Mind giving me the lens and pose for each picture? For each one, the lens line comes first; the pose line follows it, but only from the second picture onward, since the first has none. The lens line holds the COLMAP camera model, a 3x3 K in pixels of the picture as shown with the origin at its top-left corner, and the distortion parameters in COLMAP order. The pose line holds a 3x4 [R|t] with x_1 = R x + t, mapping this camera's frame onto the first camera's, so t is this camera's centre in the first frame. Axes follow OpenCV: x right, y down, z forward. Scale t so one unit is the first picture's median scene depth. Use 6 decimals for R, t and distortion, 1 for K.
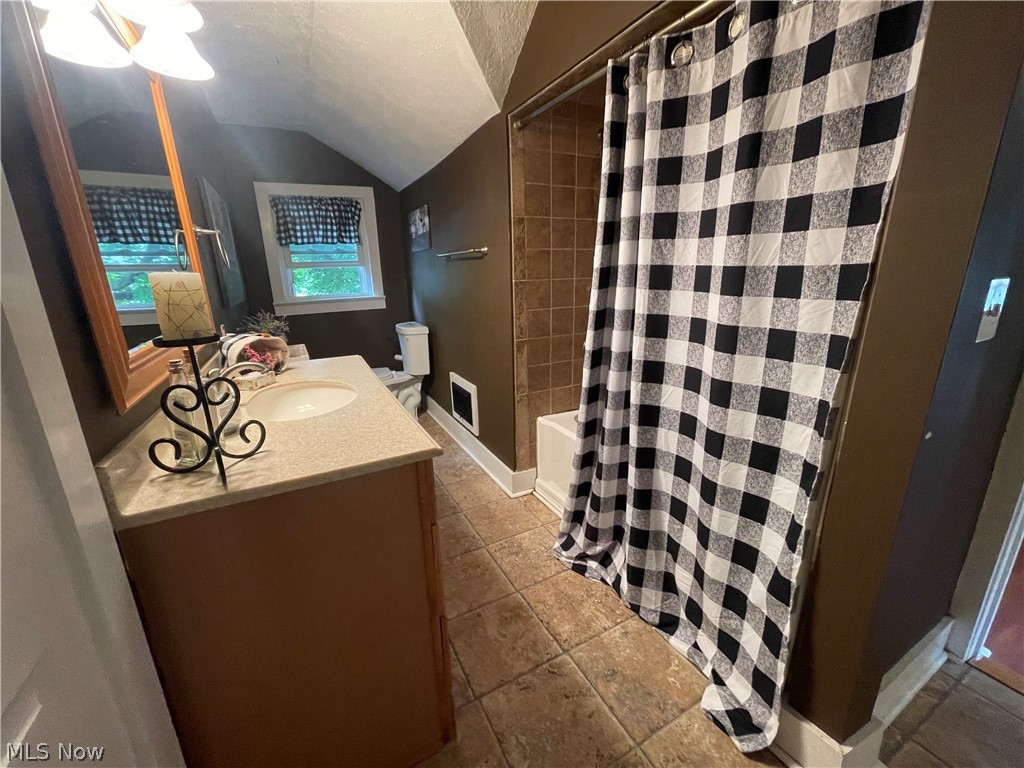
lens RADIAL K [[413.0, 0, 511.1], [0, 413.0, 384.3], [0, 0, 1]] dist [0.001664, -0.000727]
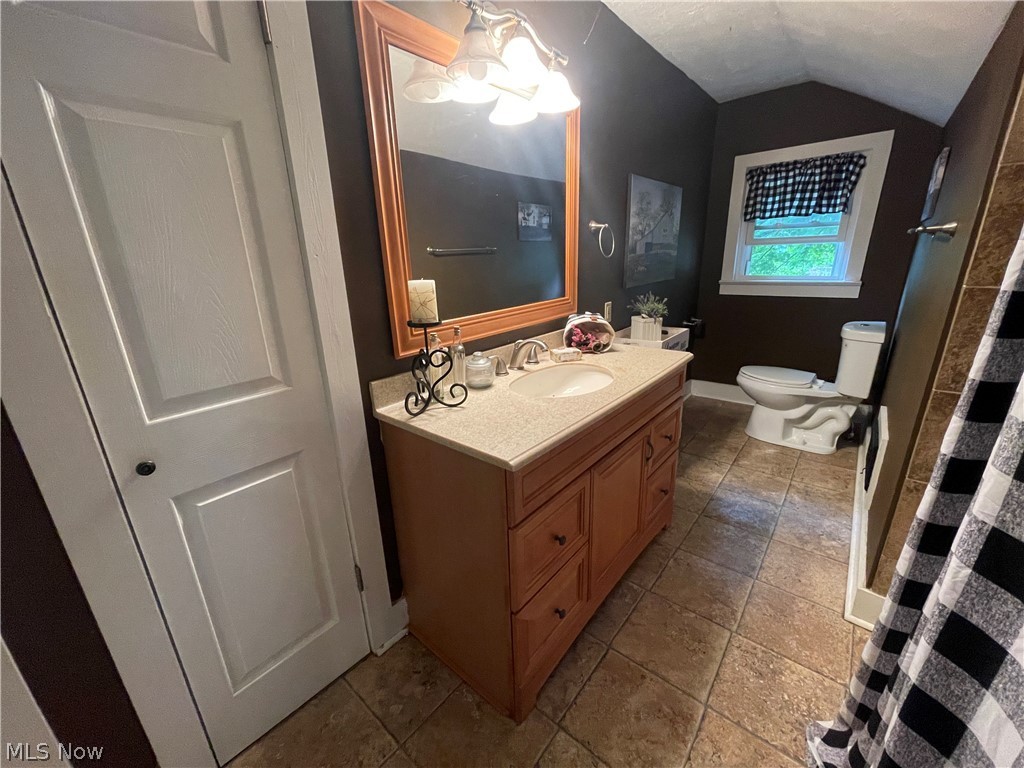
lens RADIAL K [[413.0, 0, 512.4], [0, 413.0, 386.4], [0, 0, 1]] dist [0.001664, -0.000727]
pose [[0.390478, 0.300605, -0.870152, 0.177392], [-0.225459, 0.947630, 0.226197, -0.069509], [0.892578, 0.107859, 0.437803, 0.145146]]
